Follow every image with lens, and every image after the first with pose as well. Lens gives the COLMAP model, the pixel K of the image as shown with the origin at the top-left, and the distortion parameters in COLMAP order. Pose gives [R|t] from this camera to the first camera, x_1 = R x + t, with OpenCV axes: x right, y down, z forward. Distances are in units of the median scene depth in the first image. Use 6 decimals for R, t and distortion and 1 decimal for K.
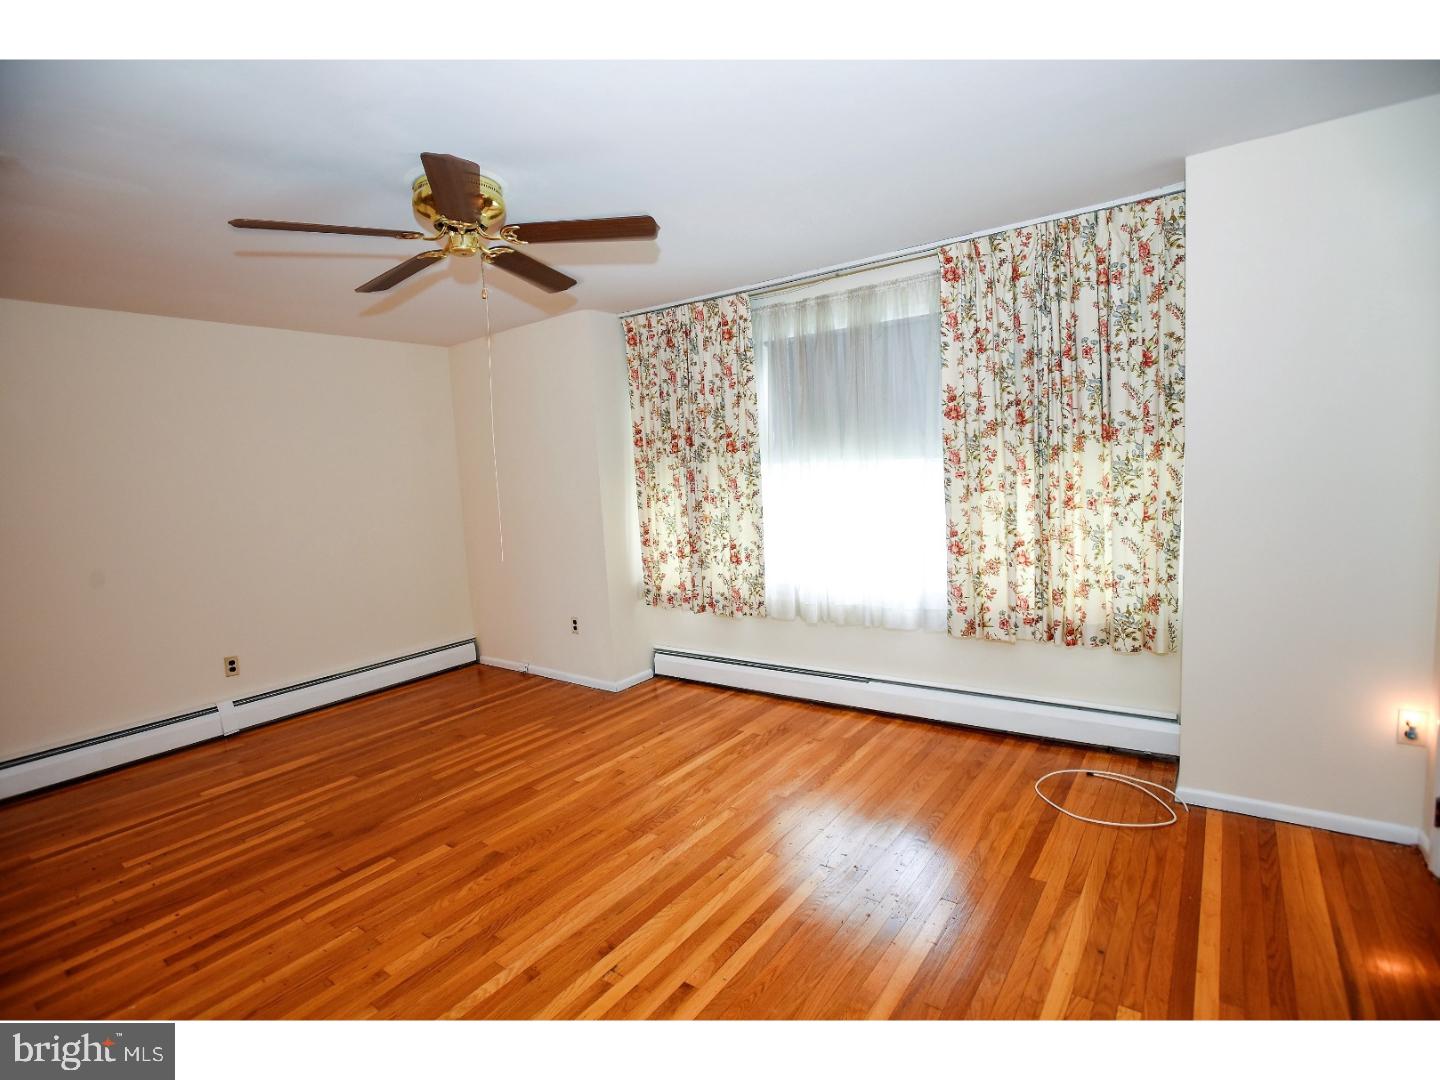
lens RADIAL K [[674.8, 0, 719.5], [0, 674.8, 546.1], [0, 0, 1]] dist [-0.099580, 0.039676]
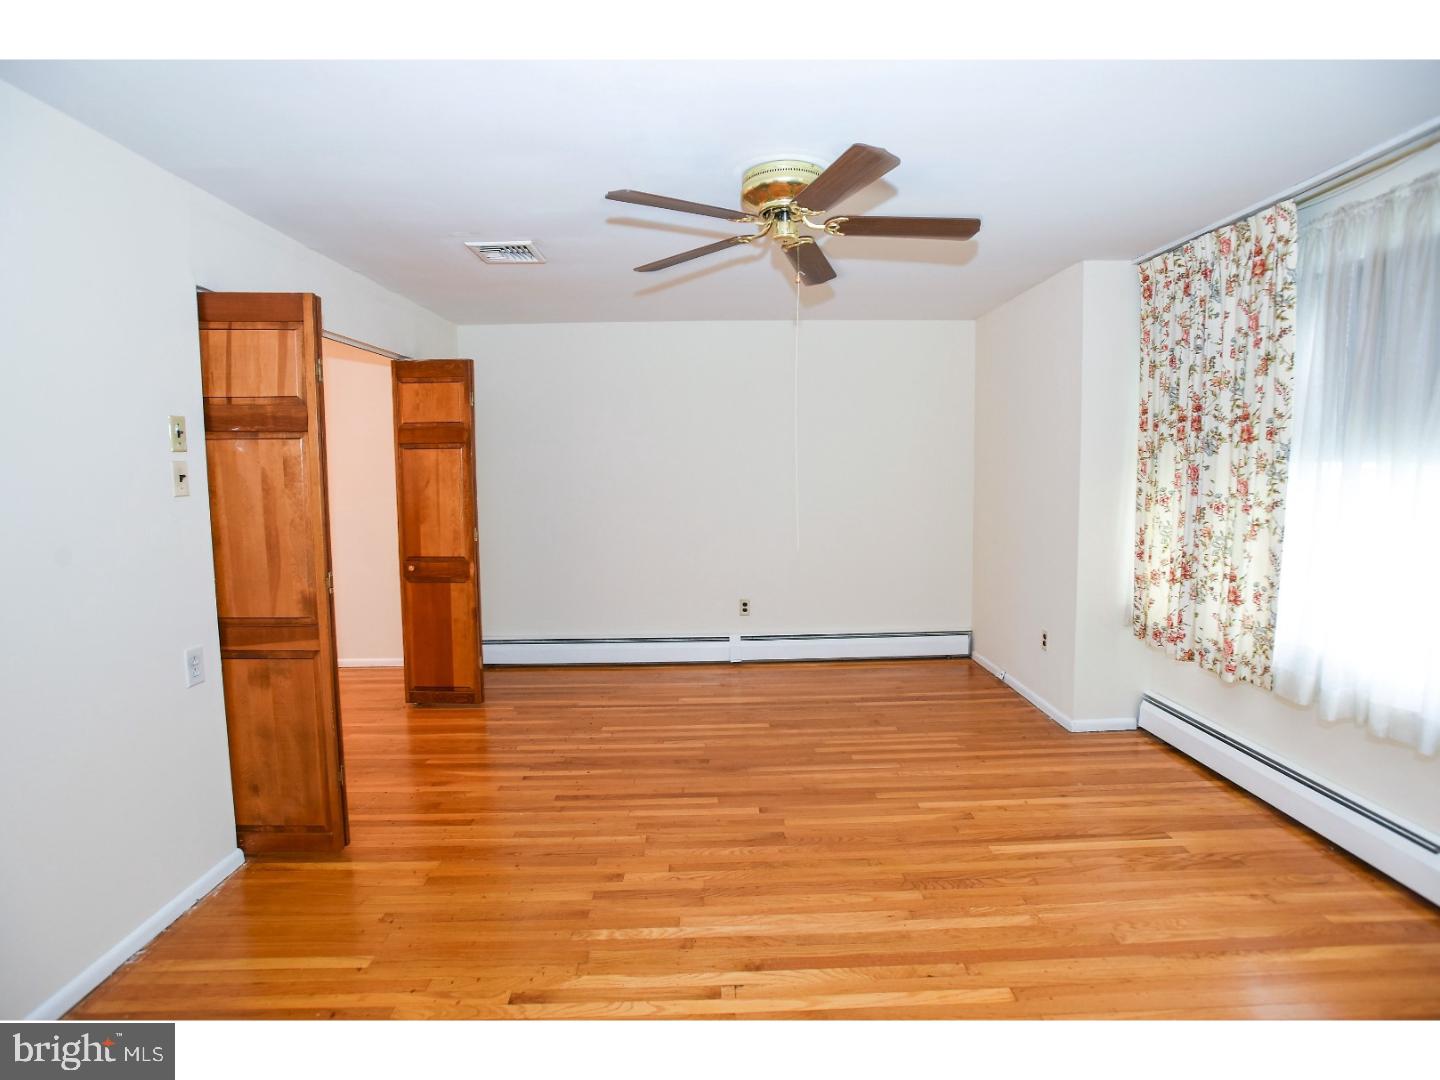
lens RADIAL K [[712.4, 0, 737.5], [0, 712.4, 536.3], [0, 0, 1]] dist [-0.062500, 0.015981]
pose [[0.605740, 0.120504, -0.786485, 0.264664], [-0.107392, 0.991802, 0.069251, -0.036502], [0.788382, 0.042514, 0.613715, 0.161432]]
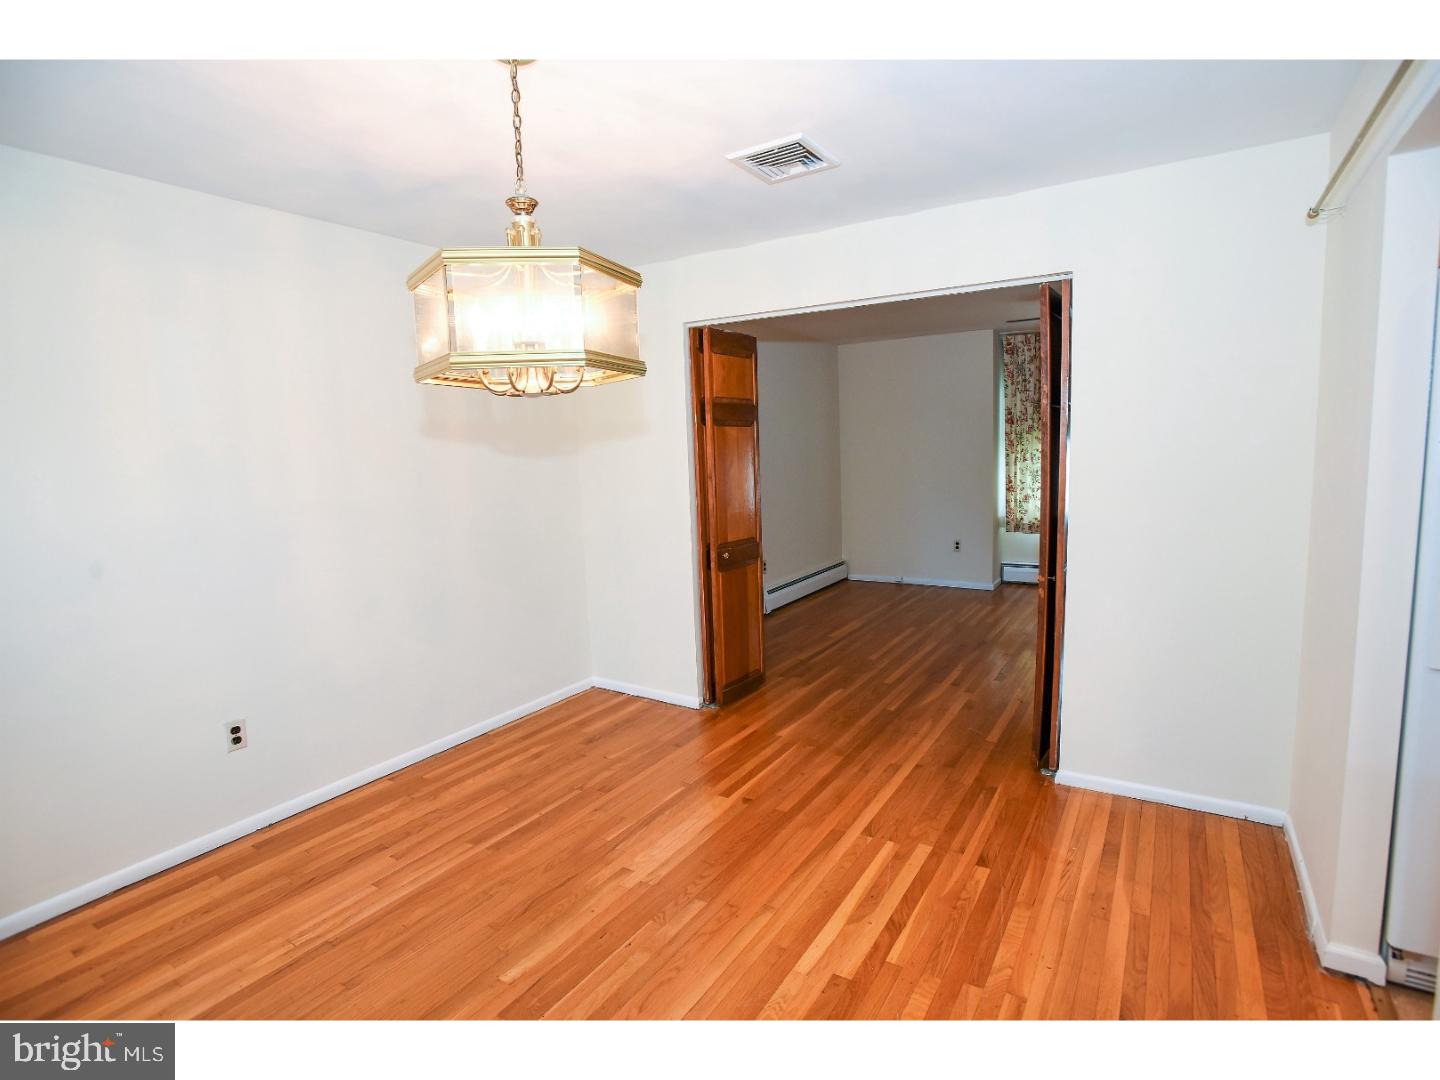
lens RADIAL K [[712.4, 0, 737.5], [0, 712.4, 536.3], [0, 0, 1]] dist [-0.062500, 0.015981]
pose [[0.997184, 0.012555, 0.073933, -0.905264], [-0.013435, 0.999845, 0.011413, 0.097865], [-0.073779, -0.012374, 0.997198, -0.547261]]
